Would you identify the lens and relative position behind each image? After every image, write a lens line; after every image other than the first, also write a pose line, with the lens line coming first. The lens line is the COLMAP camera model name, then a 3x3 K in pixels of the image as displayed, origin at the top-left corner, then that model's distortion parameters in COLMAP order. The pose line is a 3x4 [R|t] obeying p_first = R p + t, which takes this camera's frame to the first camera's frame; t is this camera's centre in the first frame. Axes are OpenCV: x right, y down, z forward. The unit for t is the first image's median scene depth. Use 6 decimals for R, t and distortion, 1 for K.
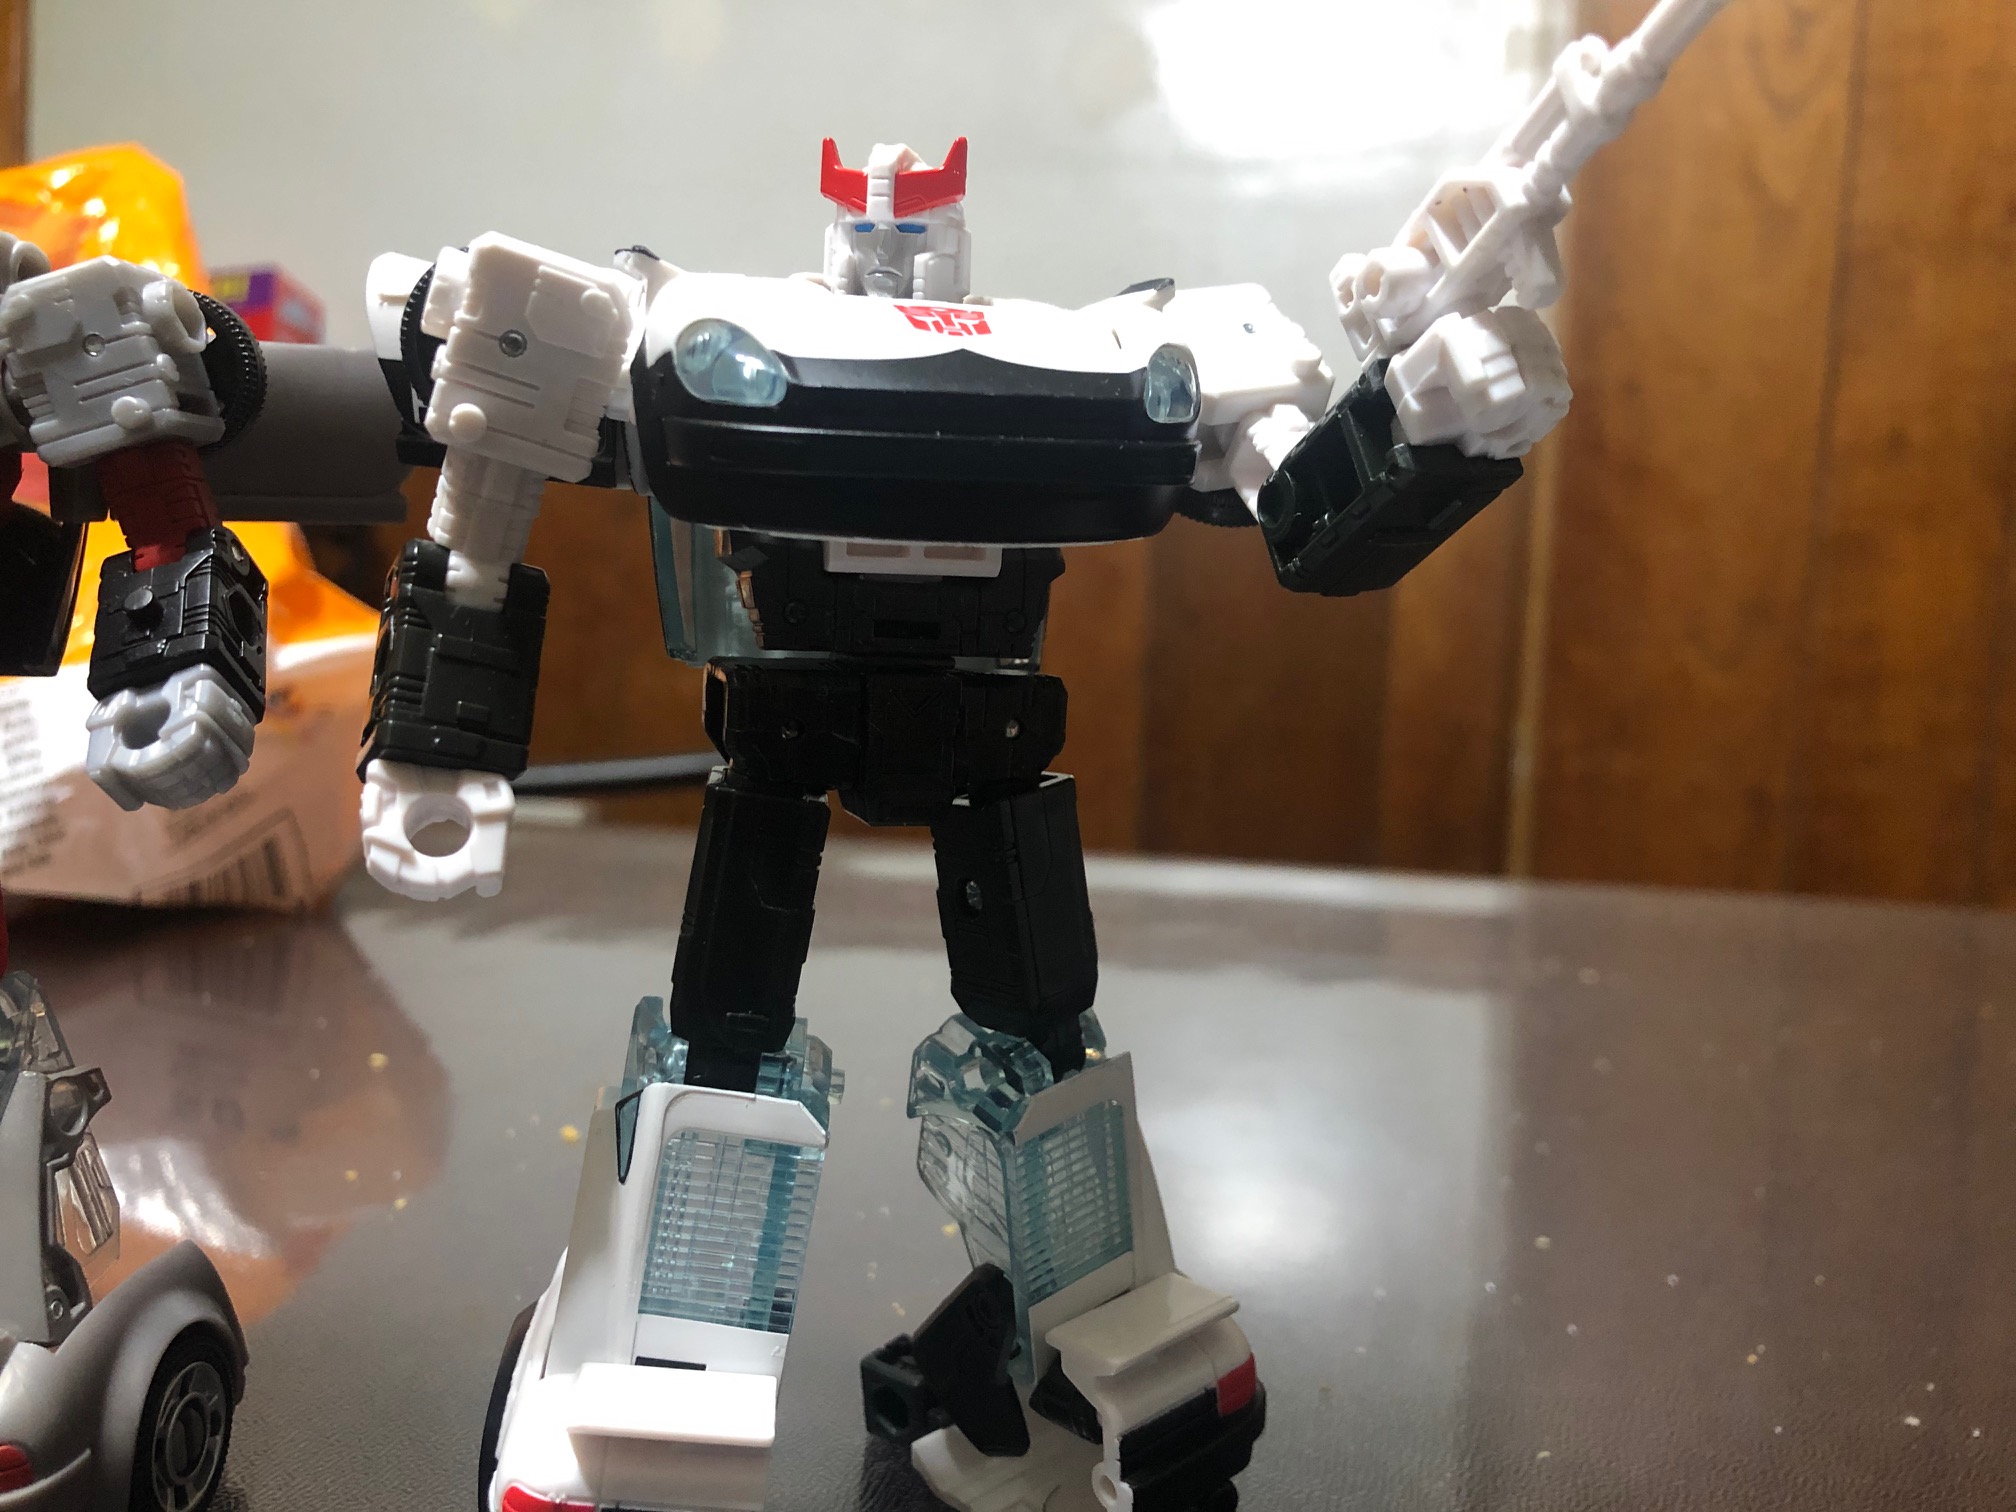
lens RADIAL K [[1668.3, 0, 1007.6], [0, 1668.3, 773.9], [0, 0, 1]] dist [0.002125, -0.011839]
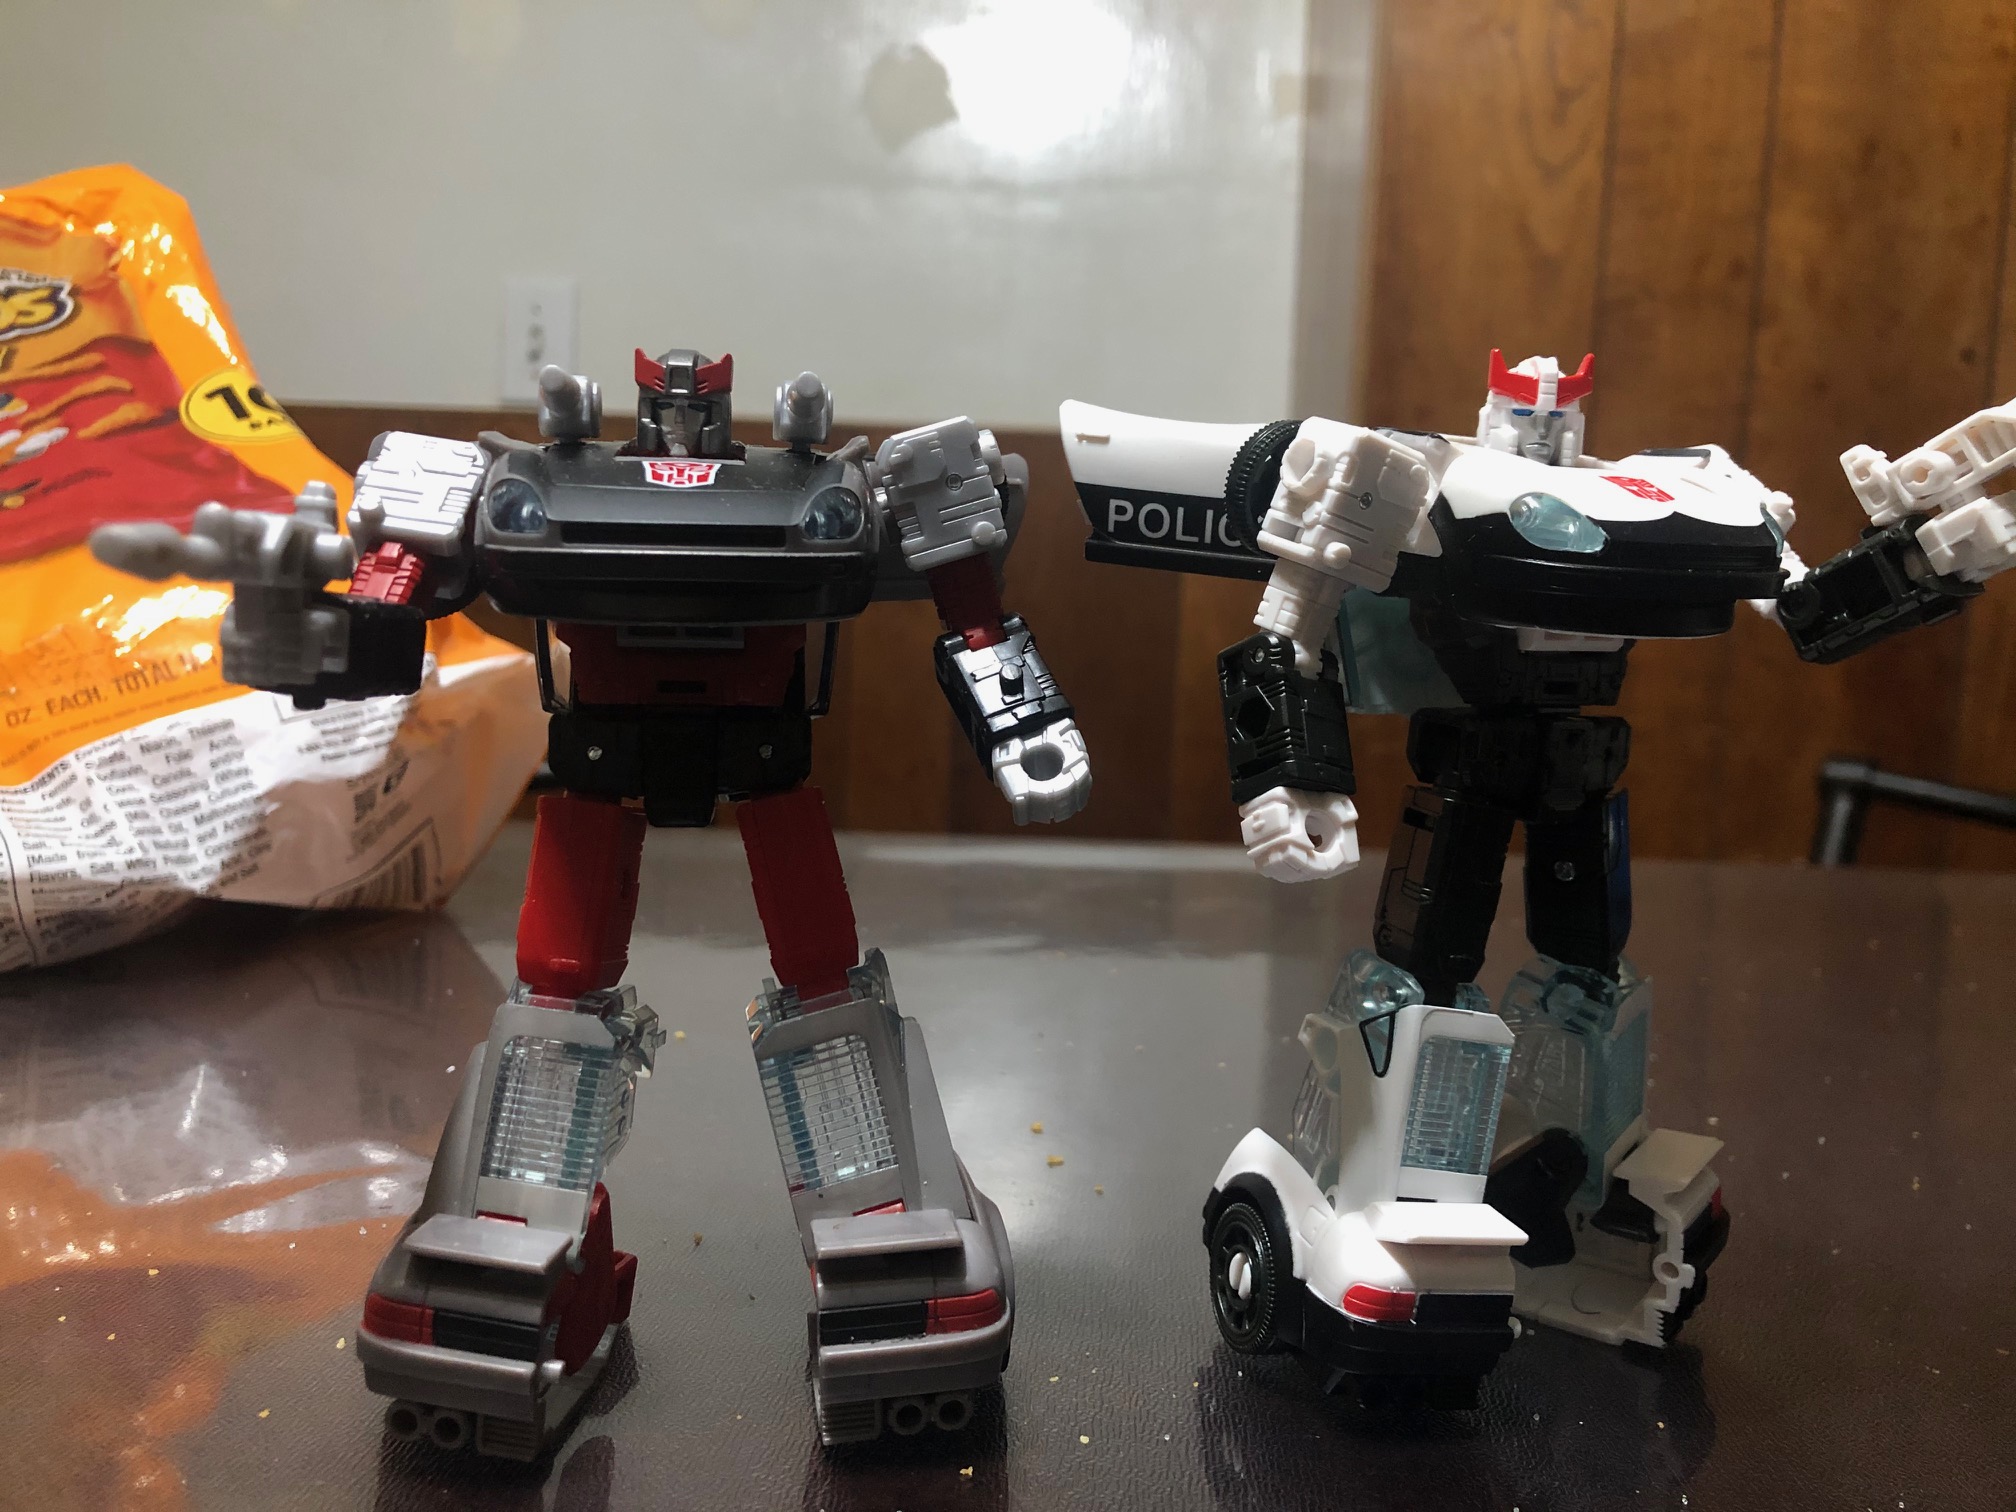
lens RADIAL K [[1630.3, 0, 1008.0], [0, 1630.3, 756.0], [0, 0, 1]] dist [0.069860, -0.147050]
pose [[0.983444, -0.018448, 0.180269, -0.743287], [0.018567, 0.999827, 0.001026, -0.035077], [-0.180256, 0.002339, 0.983617, -0.308368]]
